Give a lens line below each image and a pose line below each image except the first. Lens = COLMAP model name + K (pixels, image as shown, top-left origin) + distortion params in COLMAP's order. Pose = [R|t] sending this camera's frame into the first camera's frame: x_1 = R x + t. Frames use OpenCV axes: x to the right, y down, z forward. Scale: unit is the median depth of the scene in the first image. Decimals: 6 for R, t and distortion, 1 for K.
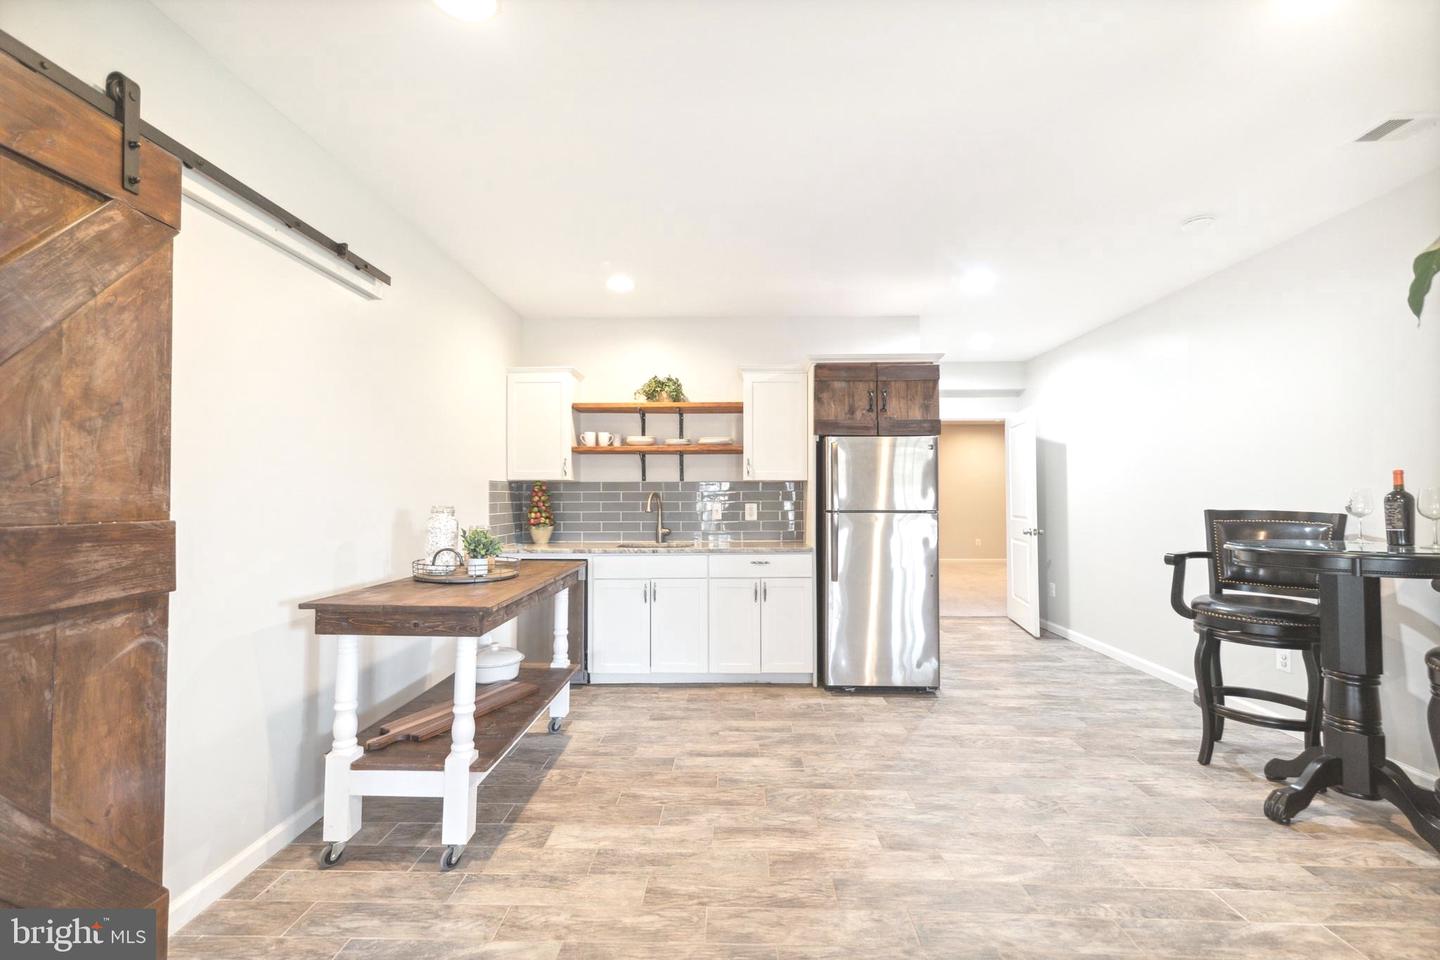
lens RADIAL K [[631.8, 0, 710.7], [0, 631.8, 496.1], [0, 0, 1]] dist [0.006372, 0.000748]
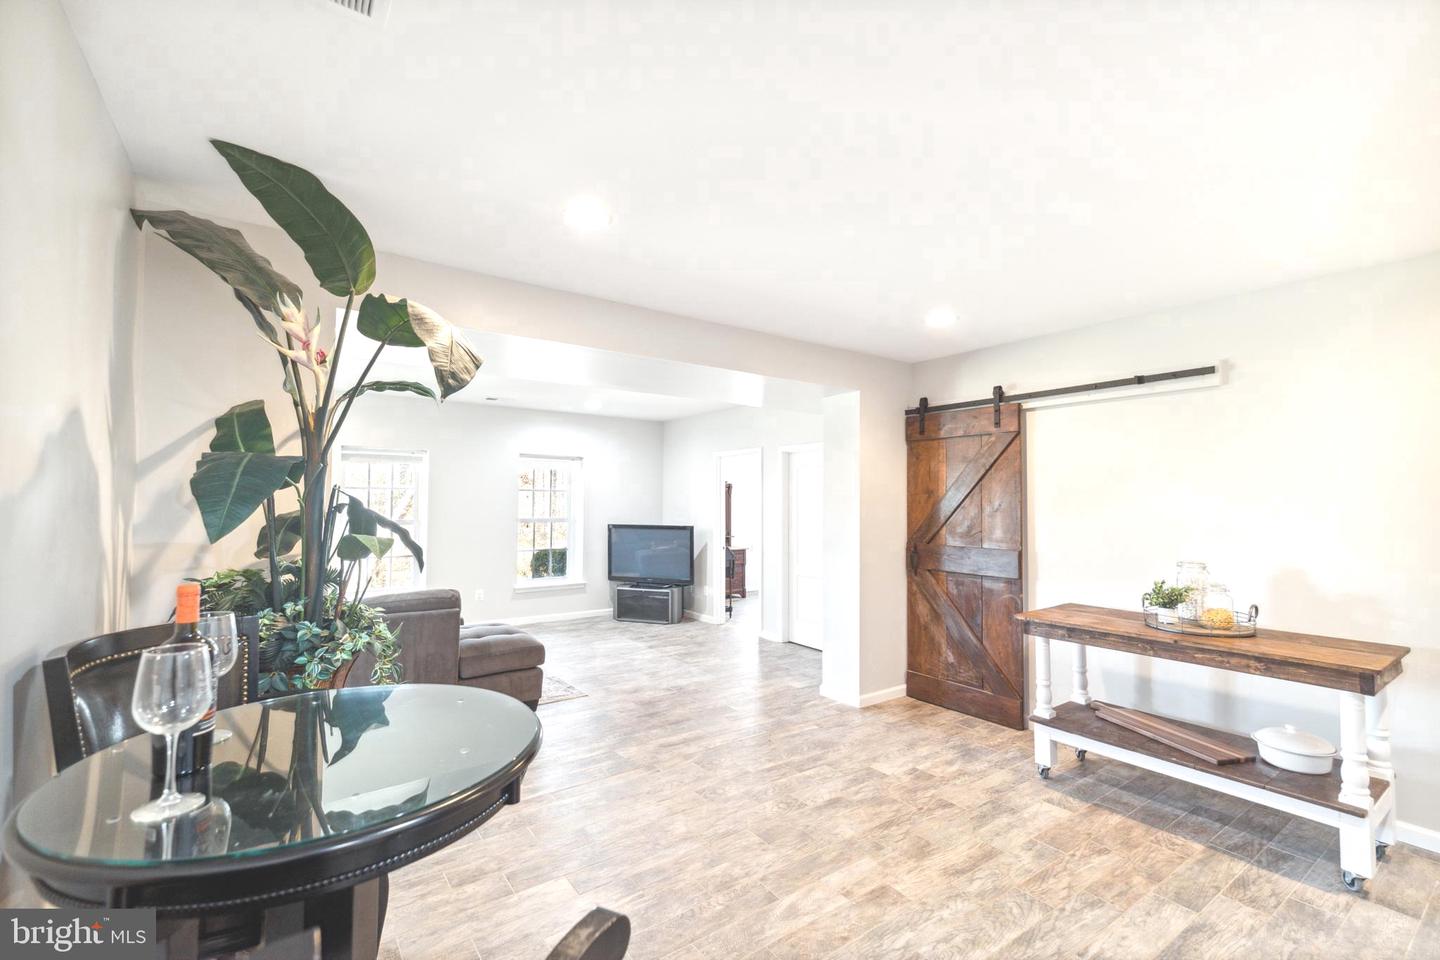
lens RADIAL K [[631.8, 0, 710.7], [0, 631.8, 496.1], [0, 0, 1]] dist [0.006372, 0.000748]
pose [[-0.803458, -0.008059, -0.595307, 1.167981], [-0.003286, 0.999953, -0.009102, -0.106904], [0.595353, -0.005357, -0.803446, 1.688309]]
